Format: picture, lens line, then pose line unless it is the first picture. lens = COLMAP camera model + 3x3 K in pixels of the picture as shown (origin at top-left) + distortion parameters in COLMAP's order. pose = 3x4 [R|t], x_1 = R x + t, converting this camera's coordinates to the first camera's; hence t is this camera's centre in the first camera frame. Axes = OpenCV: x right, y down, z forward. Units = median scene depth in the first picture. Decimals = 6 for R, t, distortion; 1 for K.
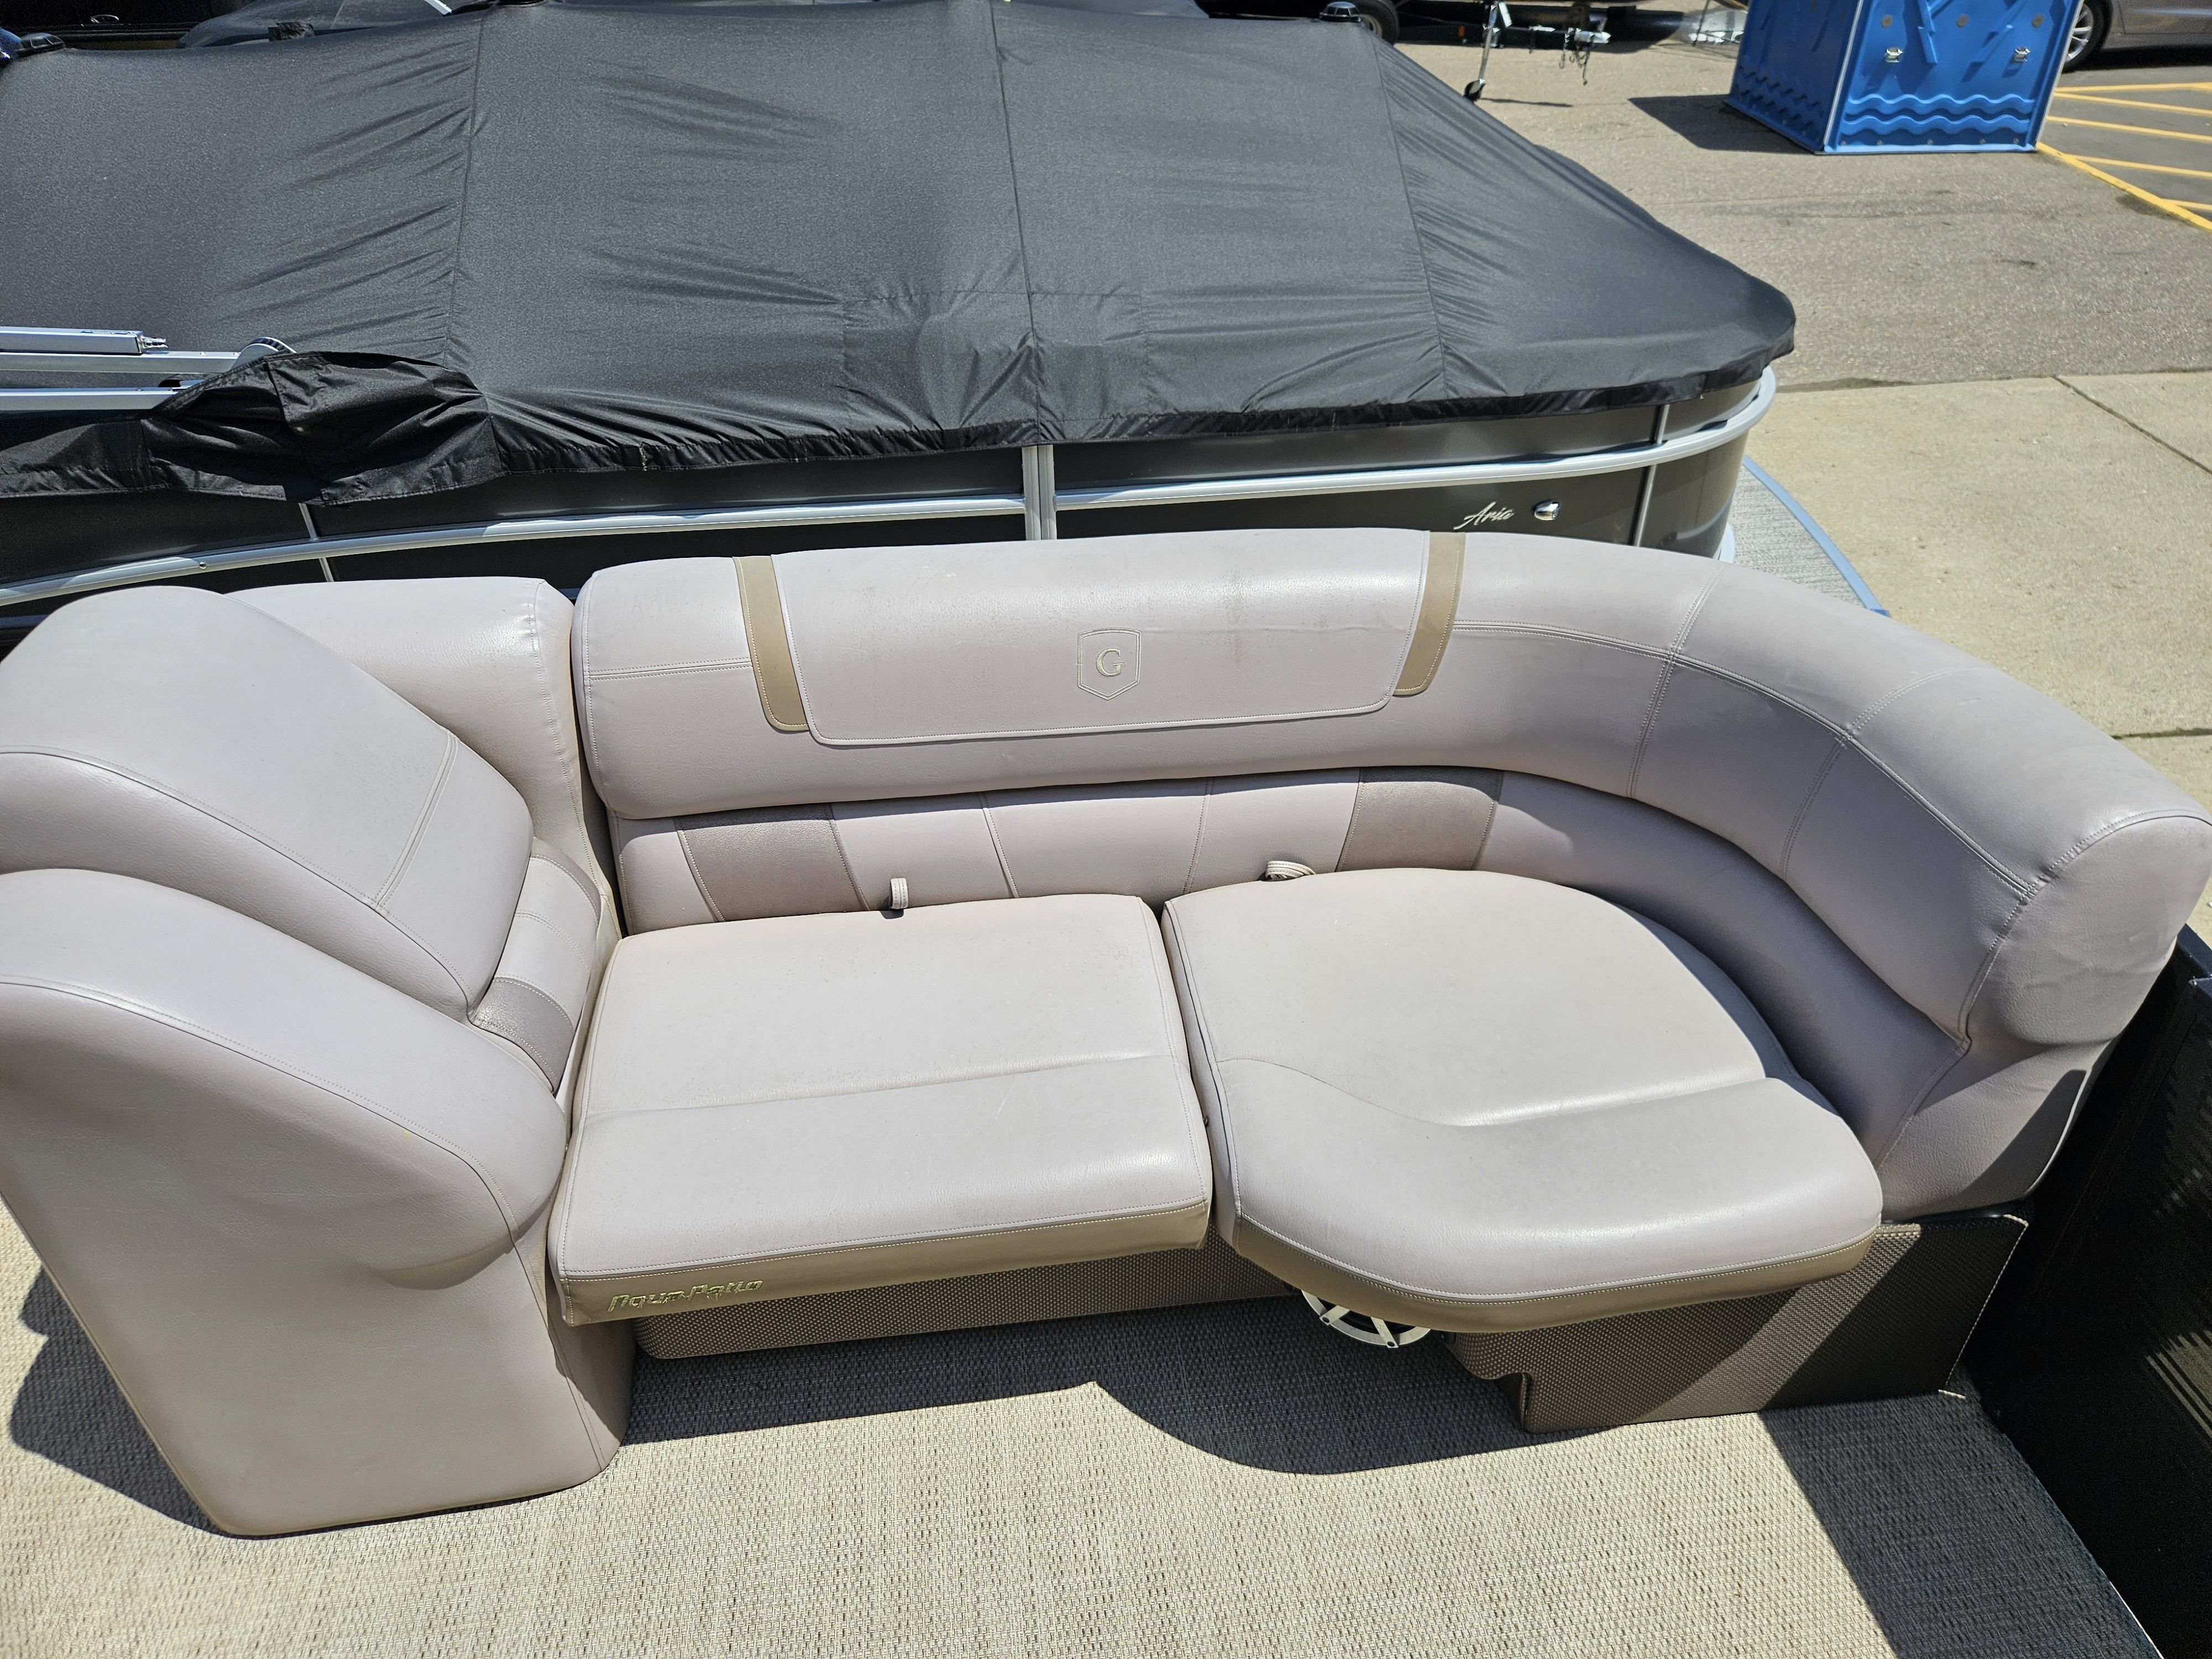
lens RADIAL K [[1488.9, 0, 1124.0], [0, 1488.9, 839.7], [0, 0, 1]] dist [0.079721, -0.069846]
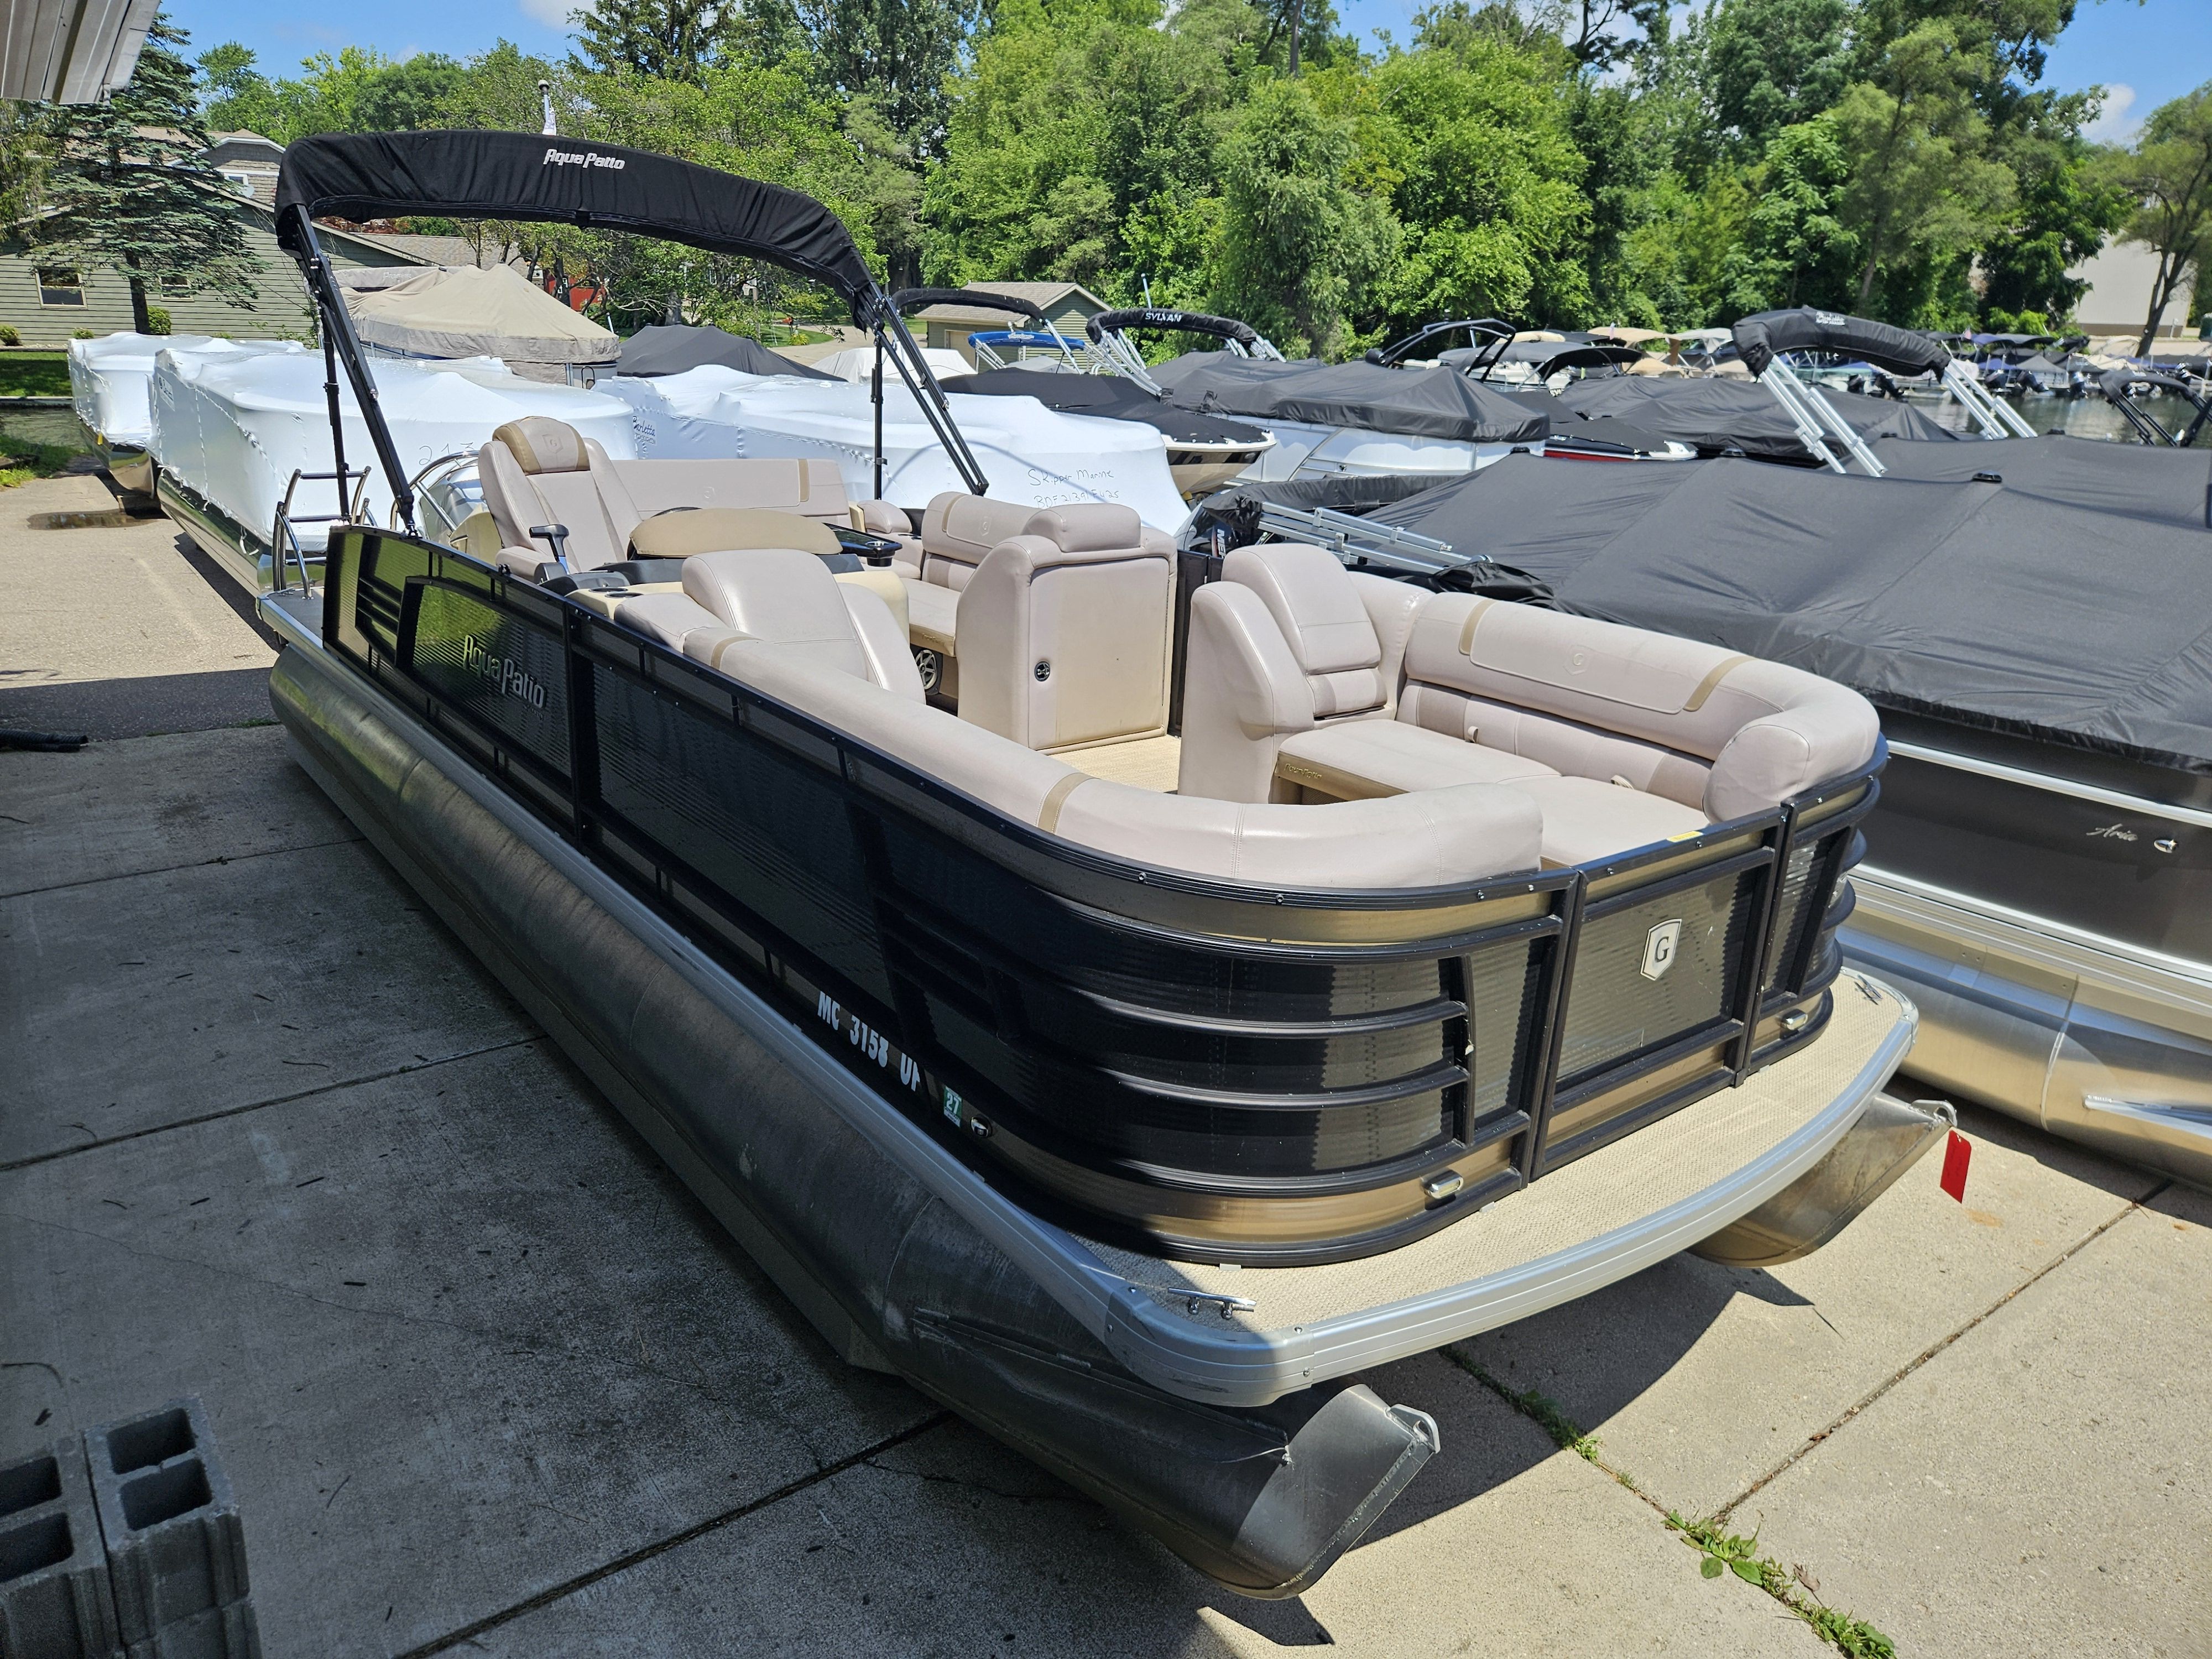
lens RADIAL K [[1487.9, 0, 1095.1], [0, 1487.9, 810.0], [0, 0, 1]] dist [0.074110, -0.062132]
pose [[0.517050, 0.298362, -0.802271, 1.016339], [-0.542736, 0.839055, -0.037742, 0.379583], [0.661889, 0.454936, 0.595765, -0.528697]]
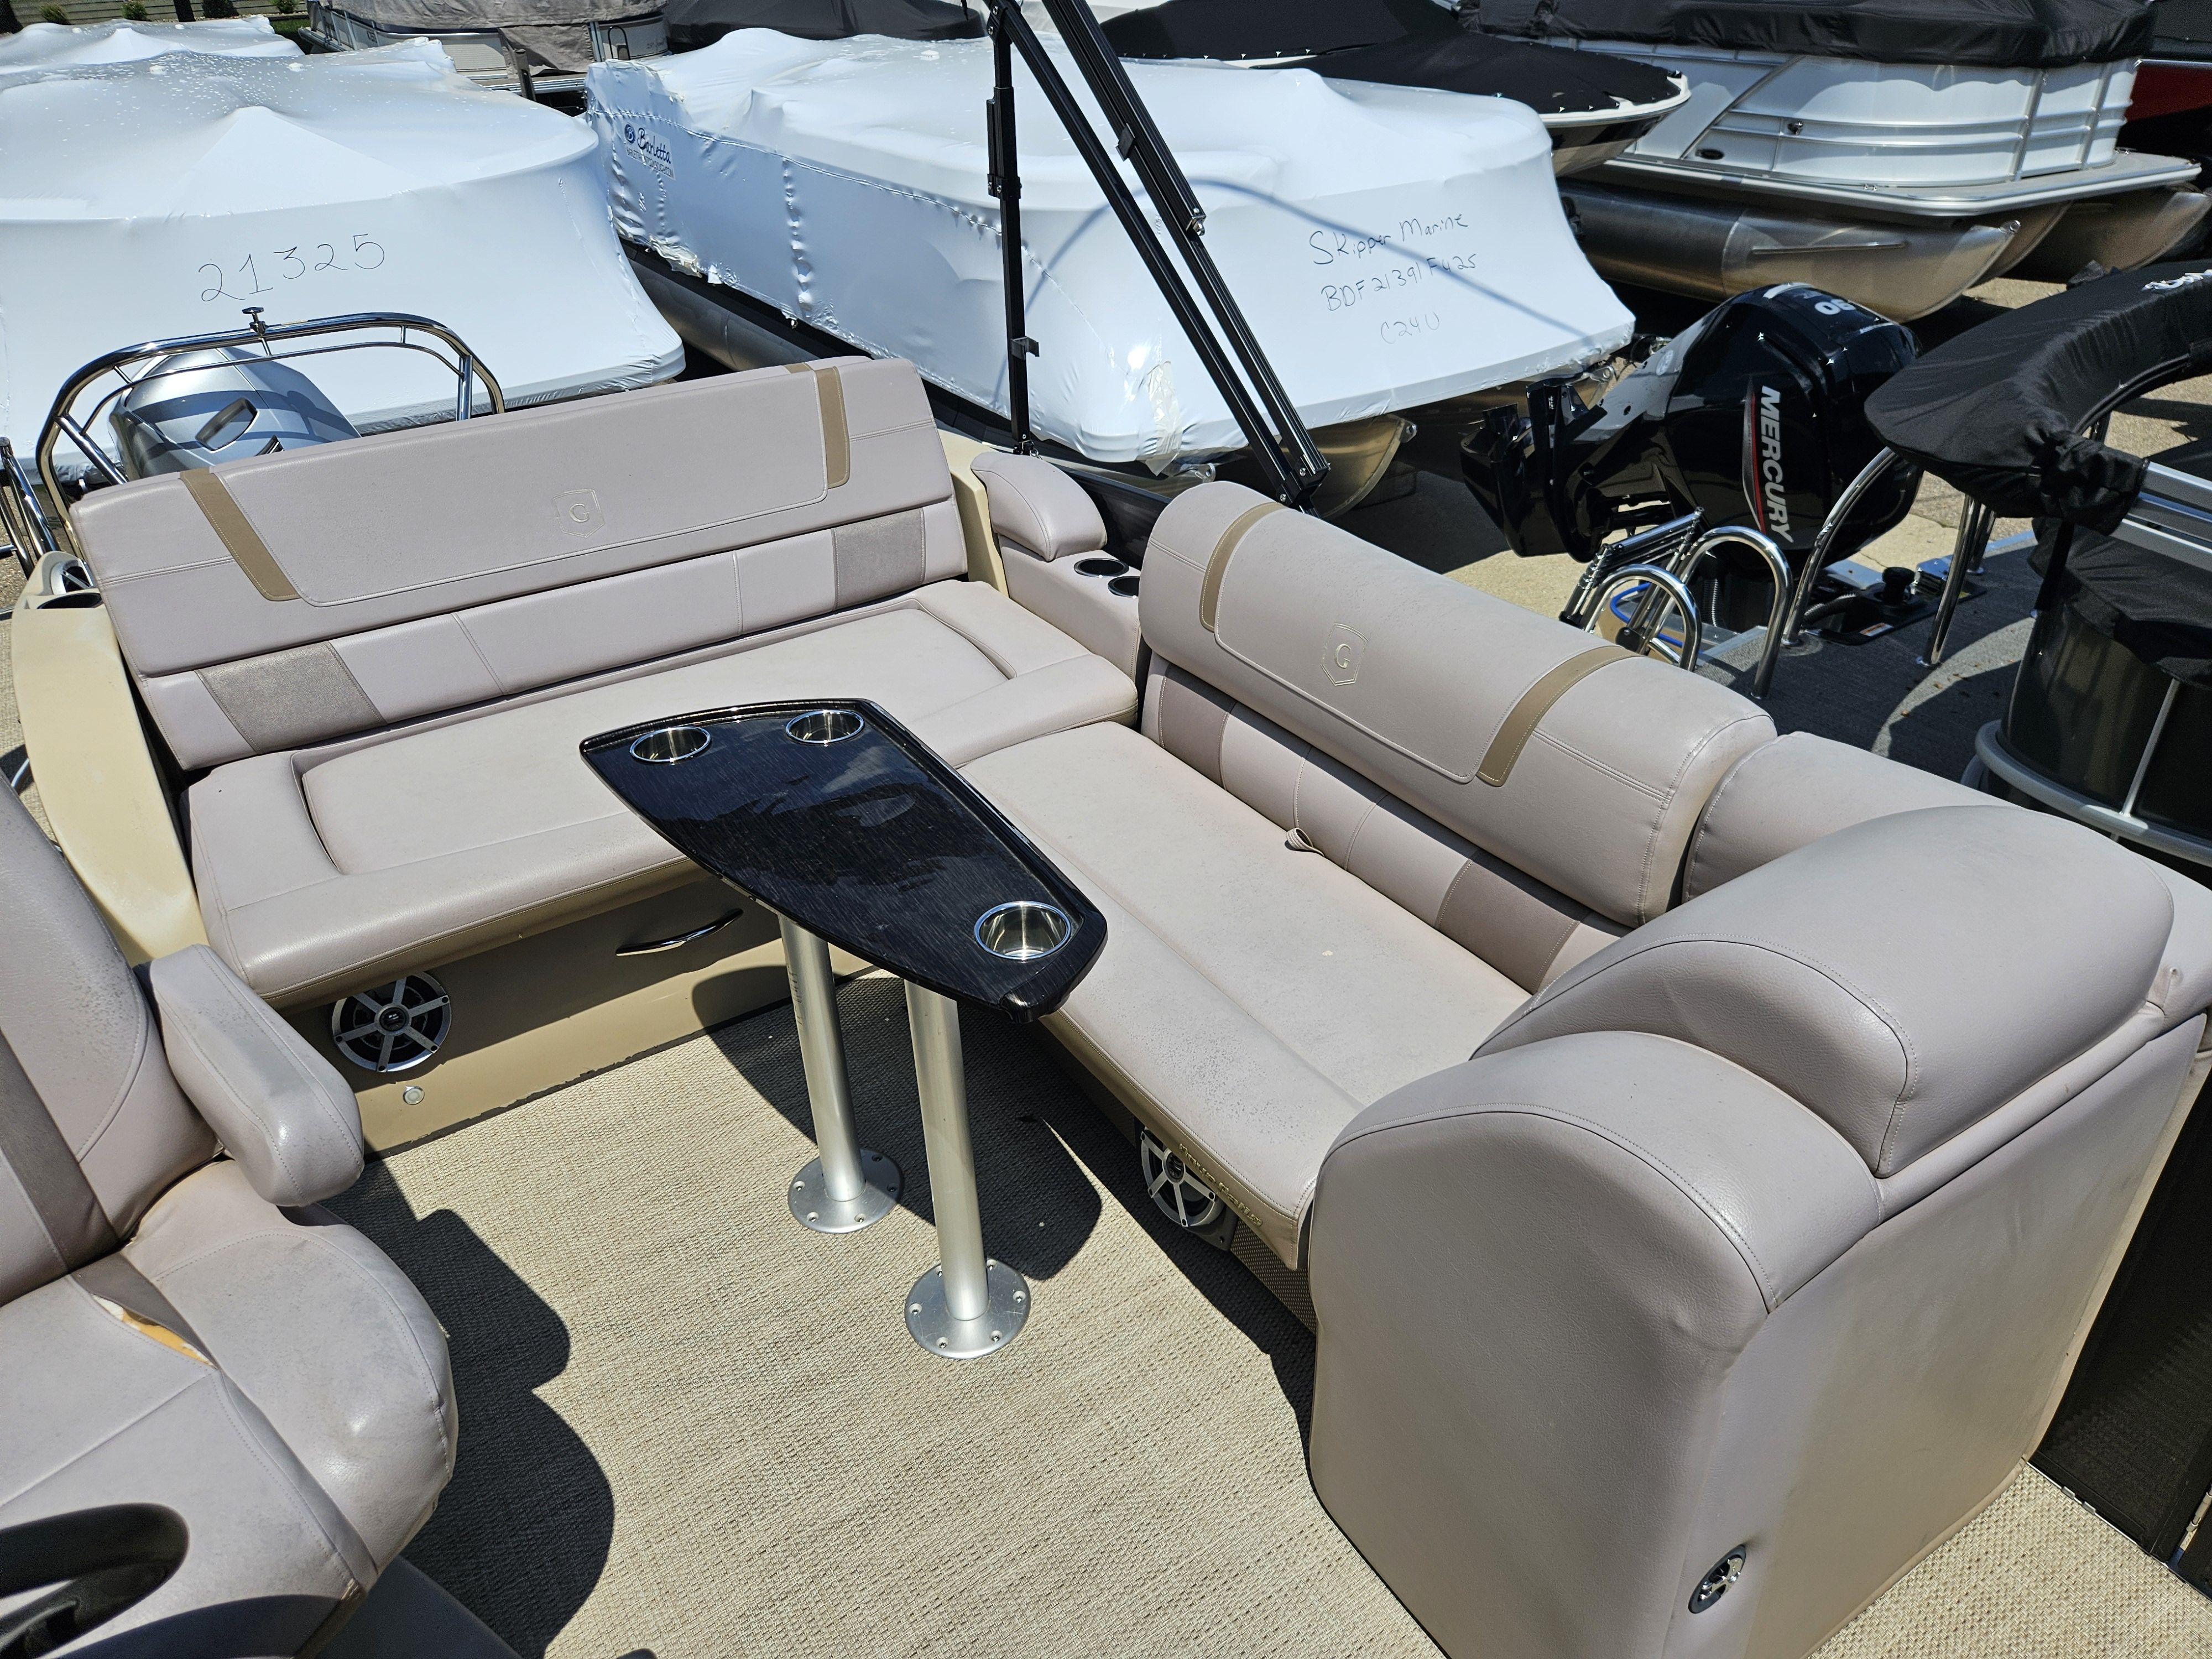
lens RADIAL K [[1491.4, 0, 1098.7], [0, 1491.4, 818.1], [0, 0, 1]] dist [0.073856, -0.067937]
pose [[0.436931, 0.469005, -0.767545, -0.516850], [-0.507998, 0.832860, 0.219734, -0.024936], [0.742314, 0.293903, 0.602156, 0.021465]]
